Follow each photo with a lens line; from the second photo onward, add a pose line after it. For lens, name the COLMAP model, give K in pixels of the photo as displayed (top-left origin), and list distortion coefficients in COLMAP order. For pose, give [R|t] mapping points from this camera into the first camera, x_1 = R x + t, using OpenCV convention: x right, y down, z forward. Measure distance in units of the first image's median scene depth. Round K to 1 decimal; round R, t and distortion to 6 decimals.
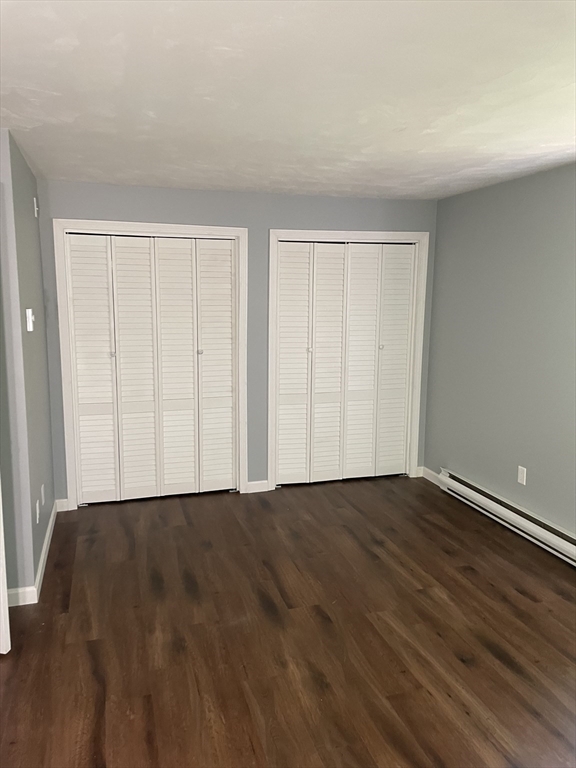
lens RADIAL K [[585.1, 0, 283.8], [0, 585.1, 382.4], [0, 0, 1]] dist [0.076260, -0.082539]
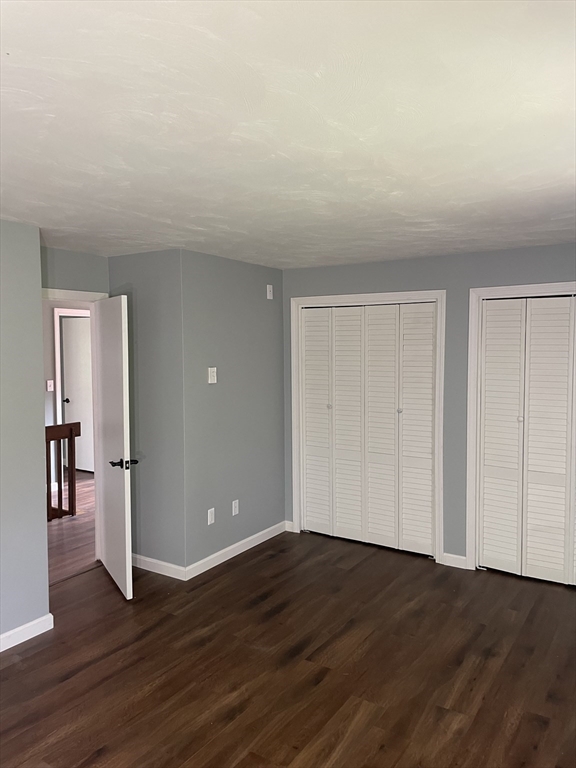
lens RADIAL K [[585.1, 0, 286.1], [0, 585.1, 379.6], [0, 0, 1]] dist [0.076260, -0.082539]
pose [[0.648699, 0.037206, -0.760135, 0.592540], [-0.119733, 0.991355, -0.053656, -0.030240], [0.751568, 0.125820, 0.647546, 0.195988]]
